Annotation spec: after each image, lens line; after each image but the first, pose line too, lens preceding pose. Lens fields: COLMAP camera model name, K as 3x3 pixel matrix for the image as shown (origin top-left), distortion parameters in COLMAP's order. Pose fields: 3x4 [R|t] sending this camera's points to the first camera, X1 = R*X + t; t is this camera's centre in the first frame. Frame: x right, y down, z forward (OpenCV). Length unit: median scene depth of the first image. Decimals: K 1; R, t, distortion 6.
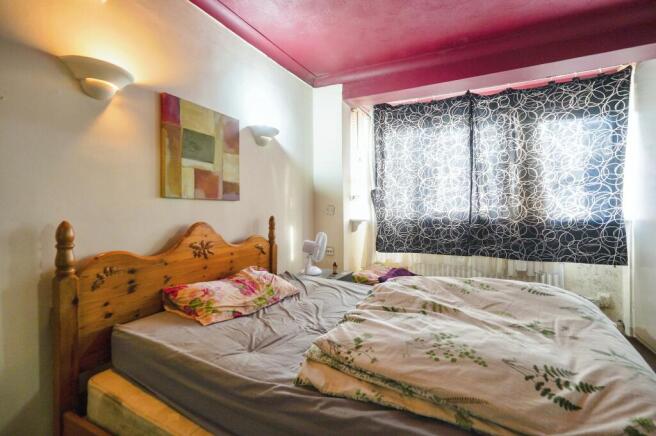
lens RADIAL K [[303.3, 0, 328.5], [0, 303.3, 209.1], [0, 0, 1]] dist [-0.002598, 0.000033]
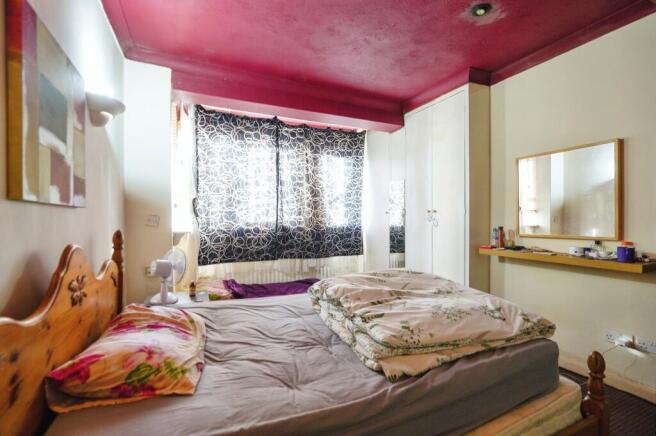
lens RADIAL K [[299.2, 0, 328.0], [0, 299.2, 218.0], [0, 0, 1]] dist [-0.003439, 0.000150]
pose [[0.615348, 0.002214, 0.788253, -0.332058], [-0.003138, 0.999995, -0.000358, -0.005045], [-0.788249, -0.002253, 0.615352, 0.153993]]
